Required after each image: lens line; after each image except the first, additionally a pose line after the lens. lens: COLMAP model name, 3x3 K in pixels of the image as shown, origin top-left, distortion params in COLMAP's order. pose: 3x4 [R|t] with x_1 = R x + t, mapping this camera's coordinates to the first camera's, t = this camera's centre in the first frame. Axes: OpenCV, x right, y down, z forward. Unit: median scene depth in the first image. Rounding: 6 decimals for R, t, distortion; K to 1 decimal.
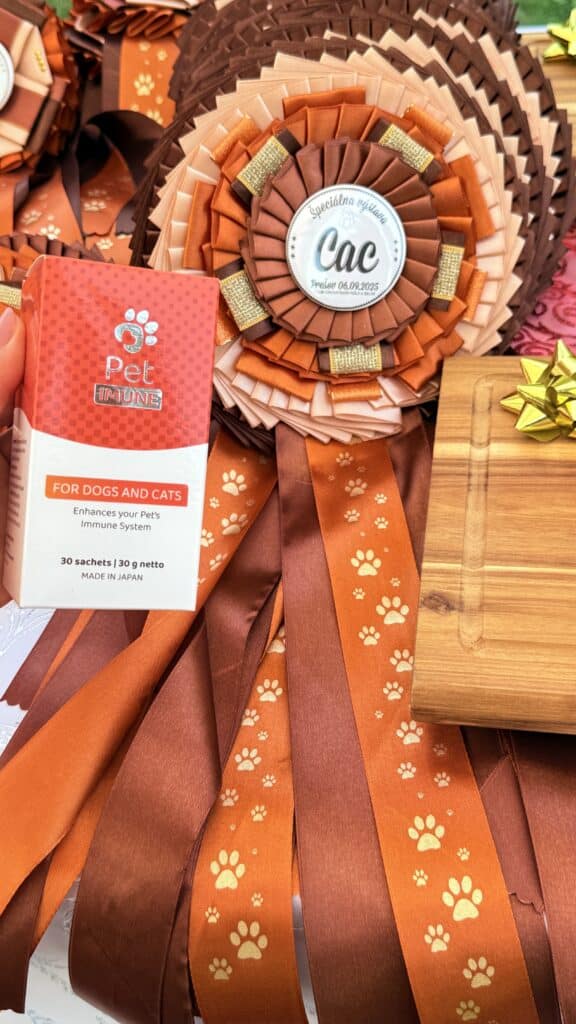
lens RADIAL K [[1090.5, 0, 299.3], [0, 1090.5, 475.1], [0, 0, 1]] dist [0.137090, -0.430383]
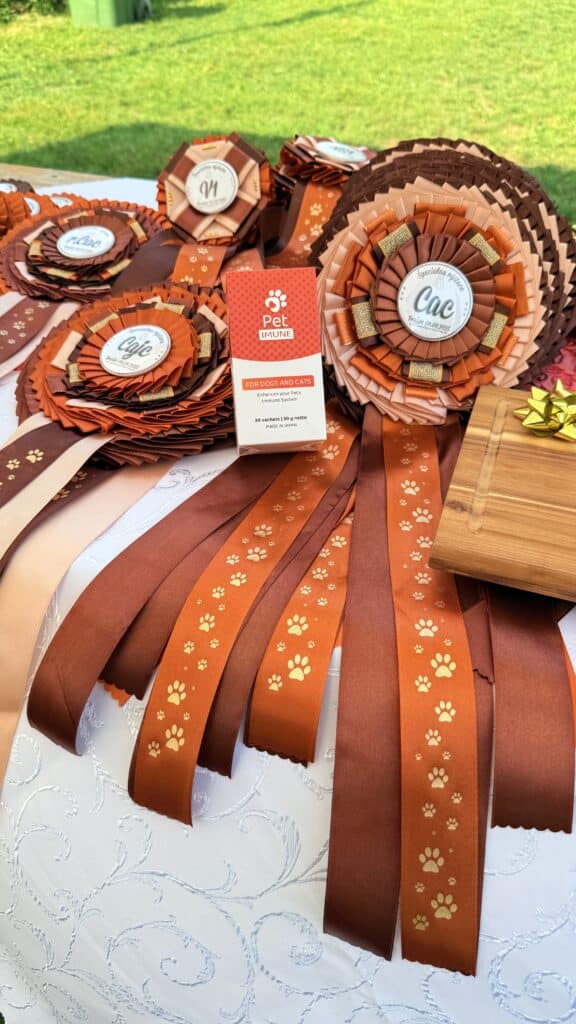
lens RADIAL K [[736.6, 0, 277.8], [0, 736.6, 518.8], [0, 0, 1]] dist [-0.008335, -0.005678]
pose [[0.975431, 0.210036, -0.066474, -0.041670], [-0.212960, 0.976226, -0.040386, 0.190434], [0.056411, 0.053550, 0.996970, -0.059331]]
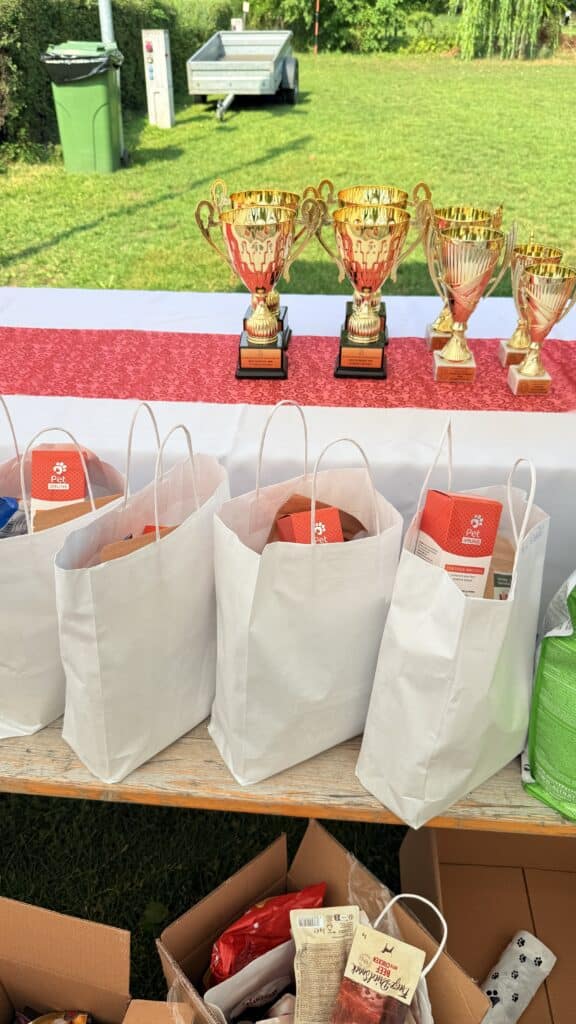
lens RADIAL K [[747.9, 0, 275.8], [0, 747.9, 501.4], [0, 0, 1]] dist [-0.006163, -0.003865]
pose [[0.986726, 0.035008, 0.158573, -3.971251], [-0.001245, 0.978089, -0.208185, 0.591638], [-0.162386, 0.205224, 0.965150, -0.358652]]
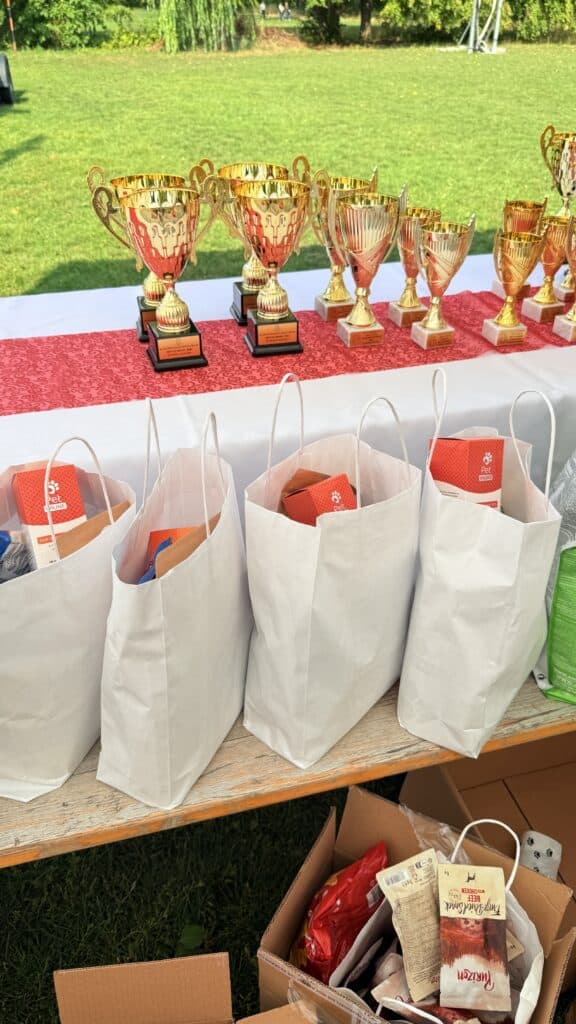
lens RADIAL K [[744.8, 0, 282.5], [0, 744.8, 510.0], [0, 0, 1]] dist [0.018041, -0.038124]
pose [[0.886747, -0.156242, 0.435050, -4.433632], [0.246583, 0.955942, -0.159287, 0.569183], [-0.390995, 0.248523, 0.886205, -0.183278]]
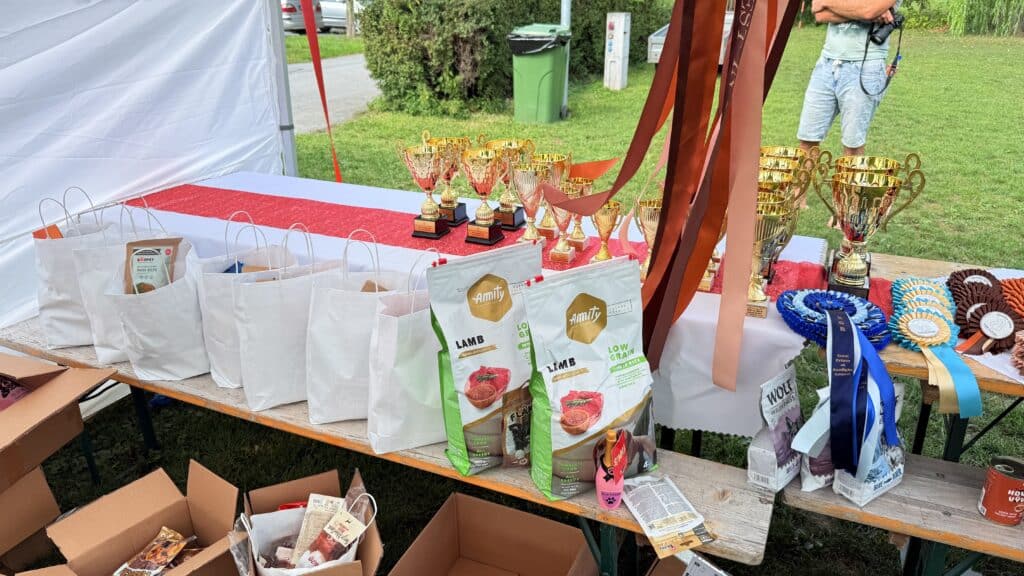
lens RADIAL K [[733.3, 0, 517.8], [0, 733.3, 291.3], [0, 0, 1]] dist [0.090051, -0.117384]
pose [[0.968921, 0.190388, -0.157938, -2.495238], [-0.235605, 0.904820, -0.354669, 1.274399], [0.075381, 0.380858, 0.921556, -1.685251]]
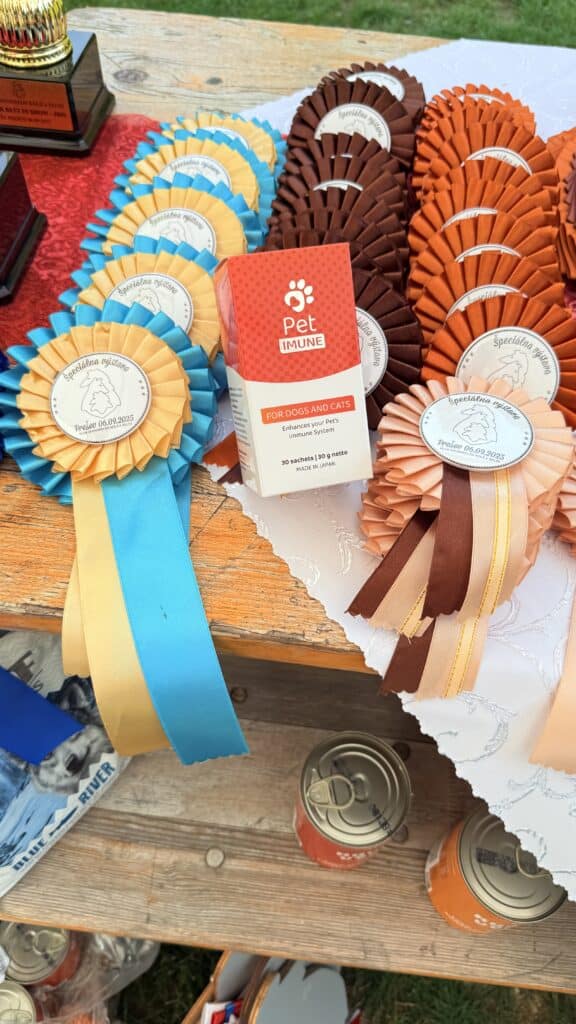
lens RADIAL K [[747.7, 0, 276.8], [0, 747.7, 521.6], [0, 0, 1]] dist [0.006955, -0.055331]
pose [[0.987250, 0.030645, 0.156197, -1.335141], [-0.060485, 0.979912, 0.190039, -0.027470], [-0.147236, -0.197064, 0.969272, 0.303776]]
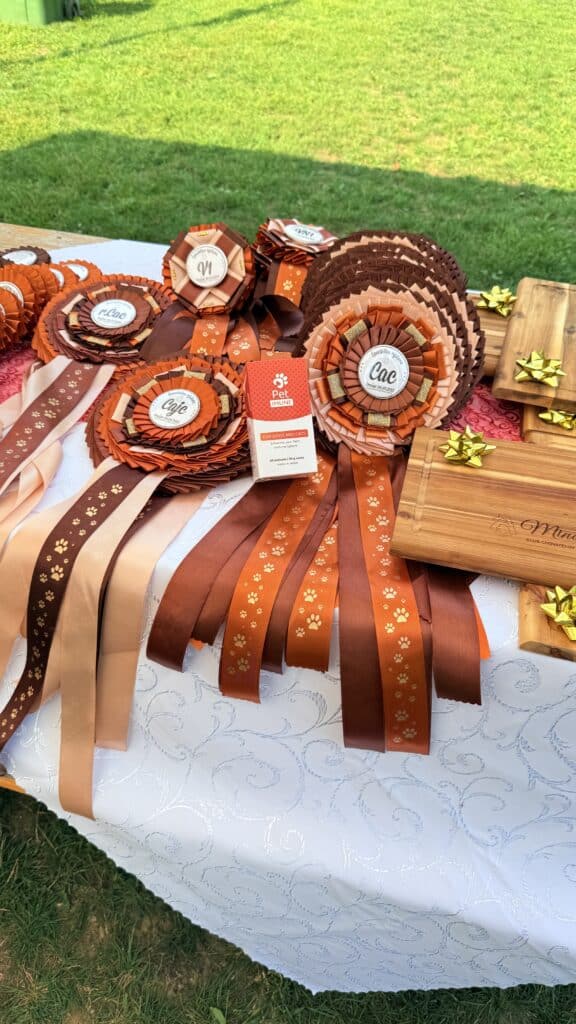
lens RADIAL K [[728.7, 0, 286.3], [0, 728.7, 514.4], [0, 0, 1]] dist [0.044864, -0.060967]
pose [[0.984996, 0.170666, 0.025597, -0.146734], [-0.169466, 0.984580, -0.043408, 0.190447], [-0.032611, 0.038419, 0.998729, -0.520859]]
